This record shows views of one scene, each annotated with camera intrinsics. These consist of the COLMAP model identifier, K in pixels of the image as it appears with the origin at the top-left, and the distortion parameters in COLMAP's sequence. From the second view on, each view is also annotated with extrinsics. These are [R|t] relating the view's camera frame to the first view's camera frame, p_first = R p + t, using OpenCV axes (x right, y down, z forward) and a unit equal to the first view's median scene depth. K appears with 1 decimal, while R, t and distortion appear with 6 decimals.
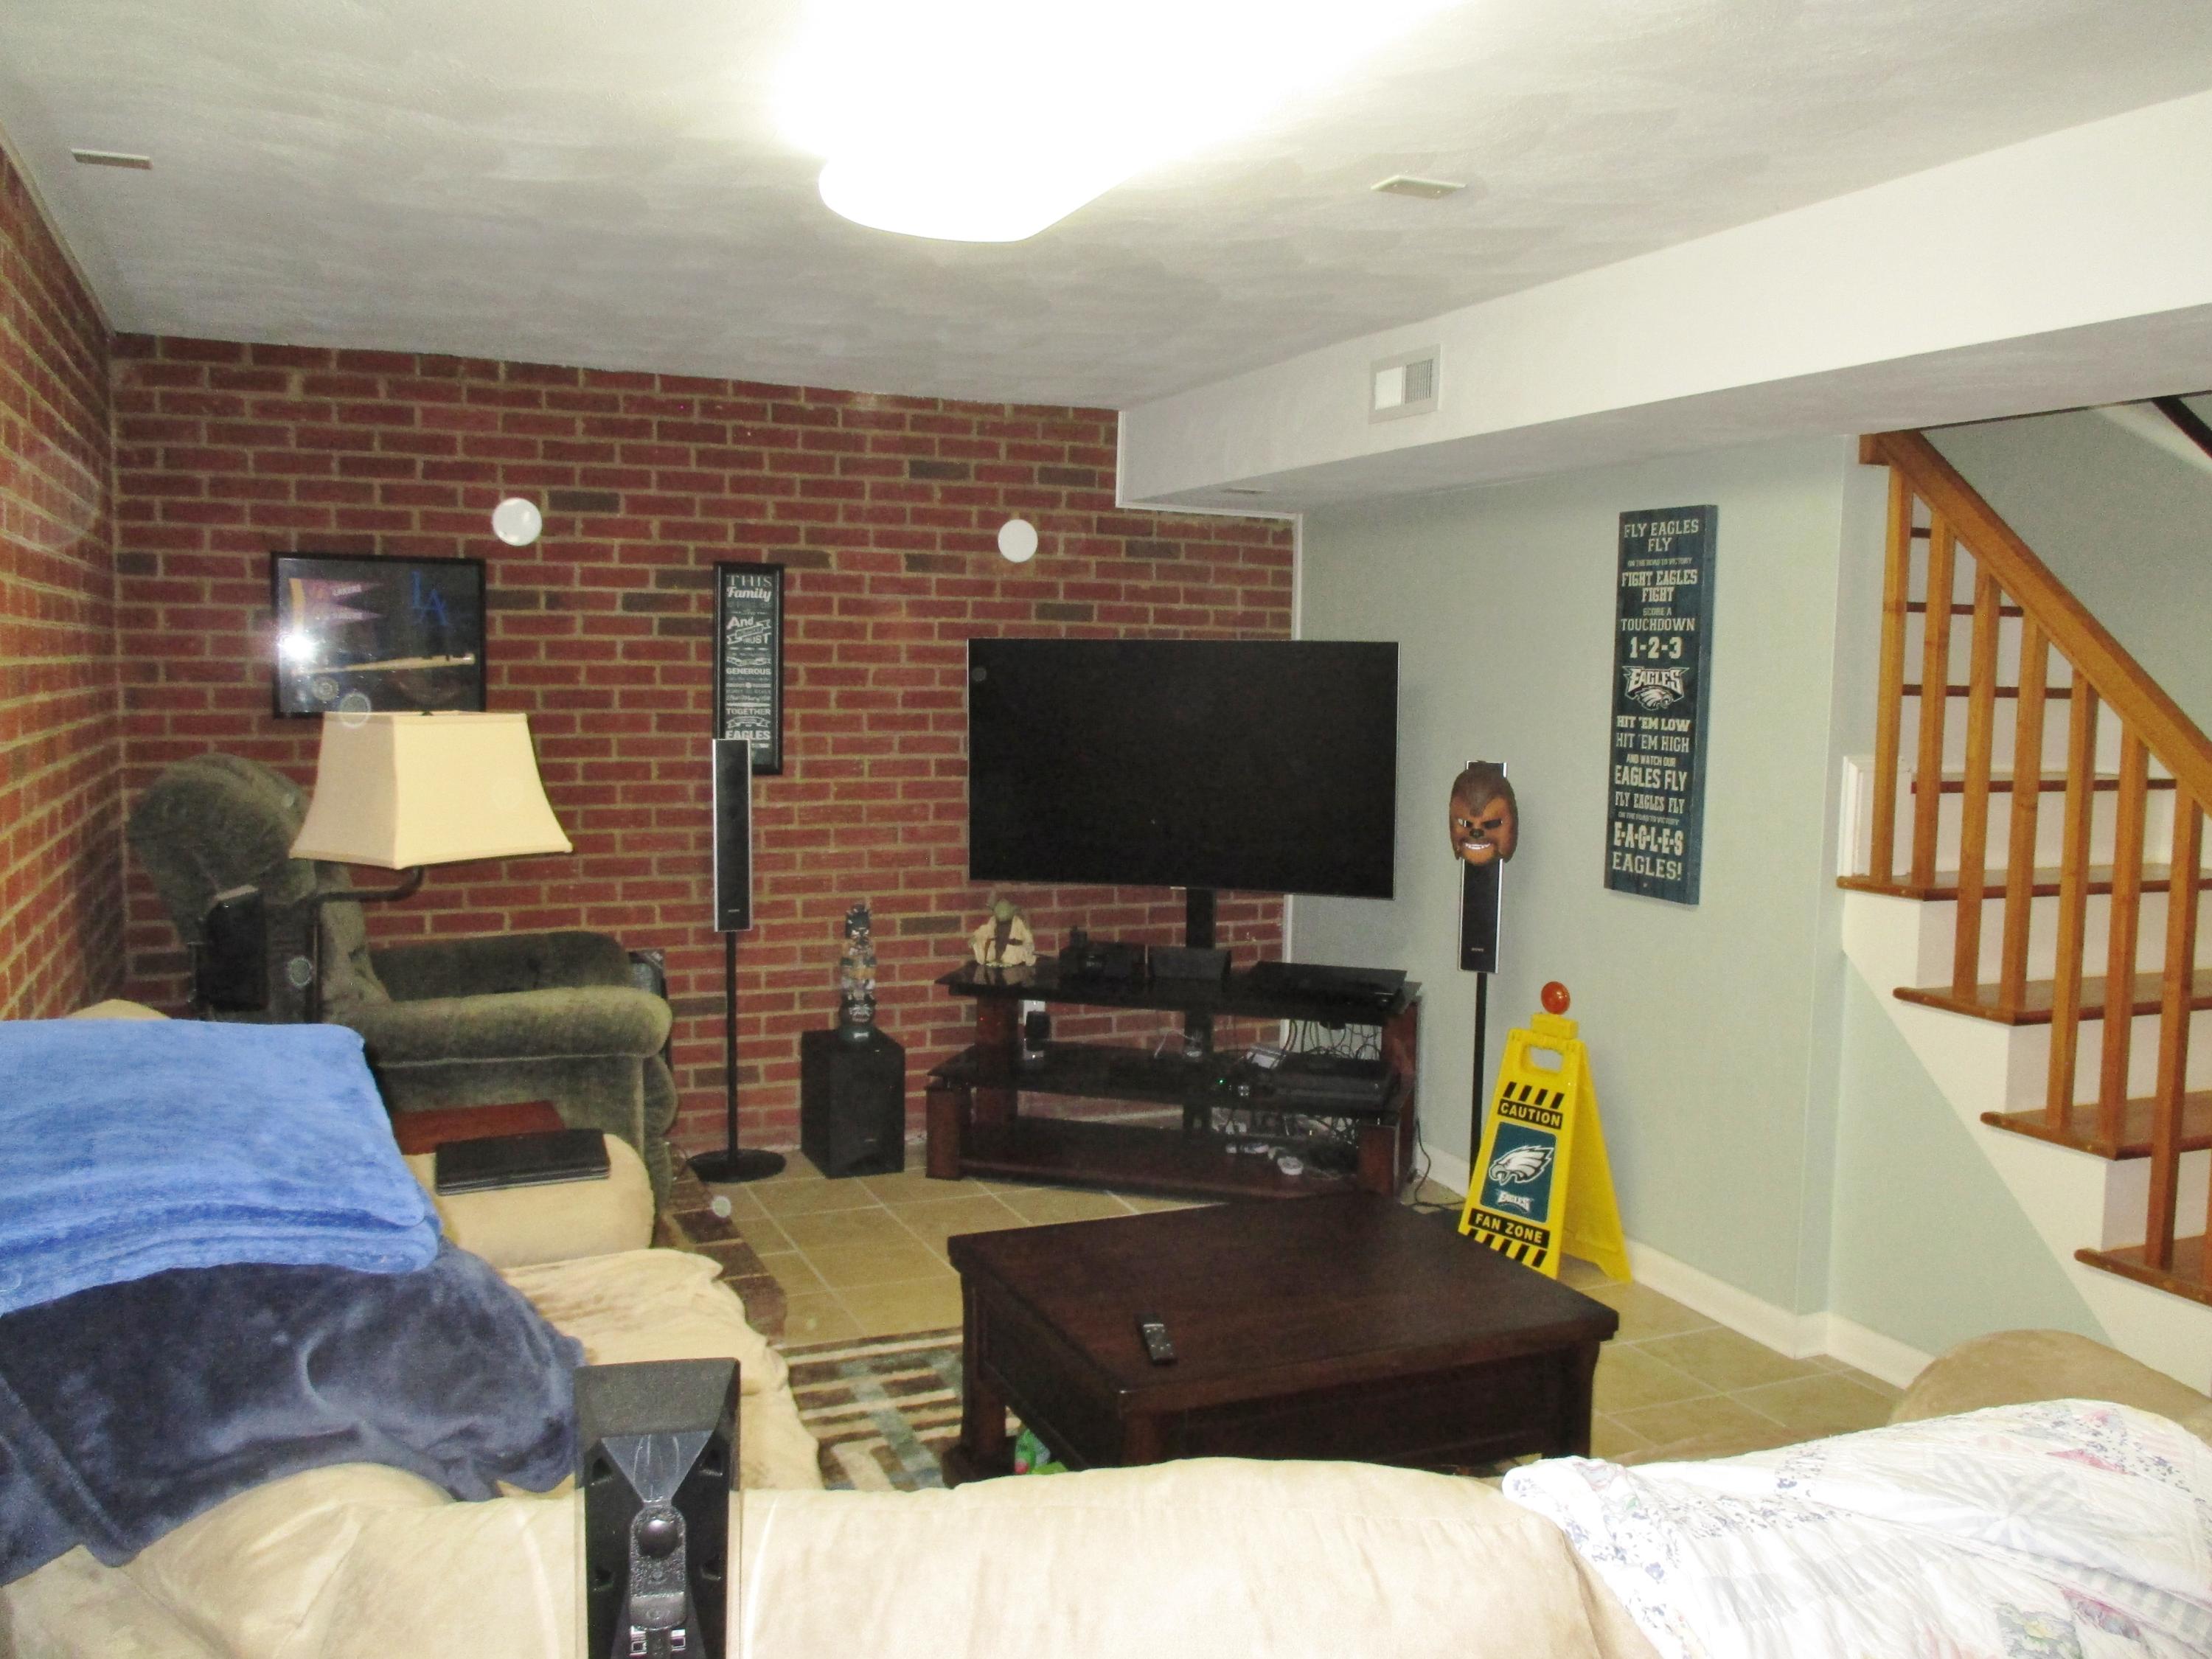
lens RADIAL K [[1858.3, 0, 1109.2], [0, 1858.3, 831.2], [0, 0, 1]] dist [-0.029367, 0.010768]
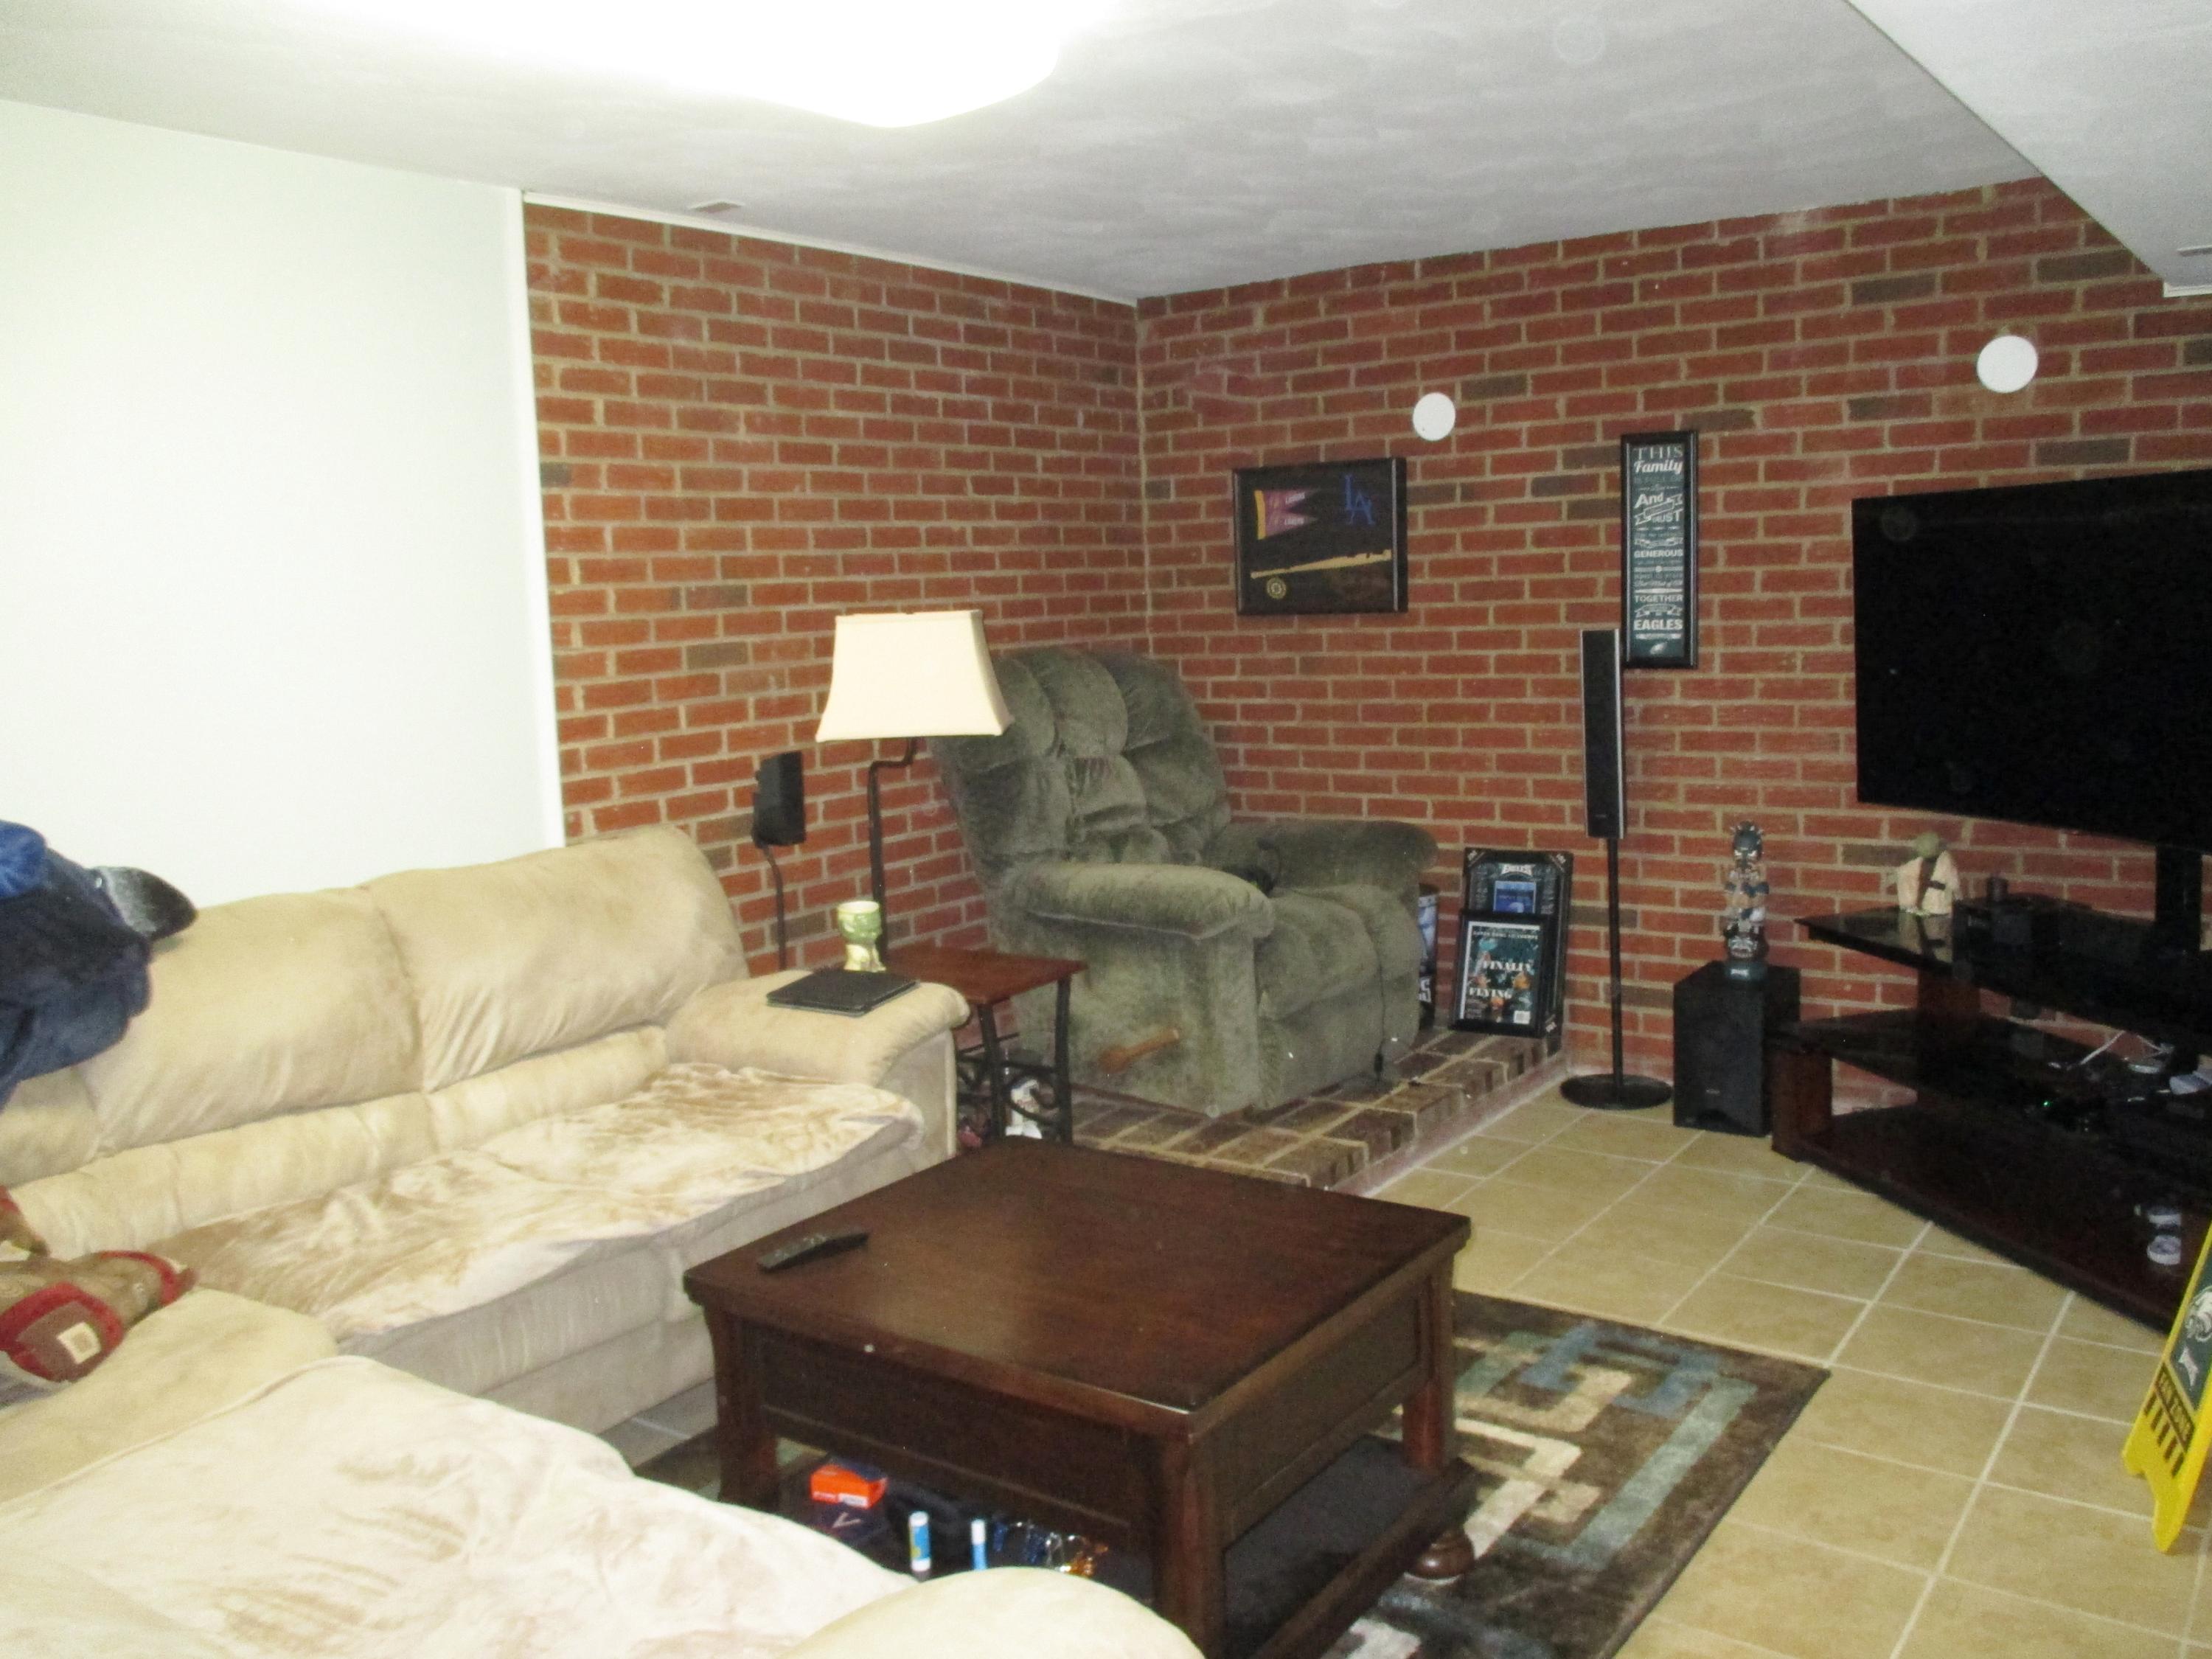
lens RADIAL K [[1858.3, 0, 1105.7], [0, 1858.3, 822.8], [0, 0, 1]] dist [-0.029367, 0.010768]
pose [[0.501761, 0.077760, -0.861504, 0.455477], [-0.031008, 0.996928, 0.071923, -0.012209], [0.864450, -0.009374, 0.502631, 0.314407]]
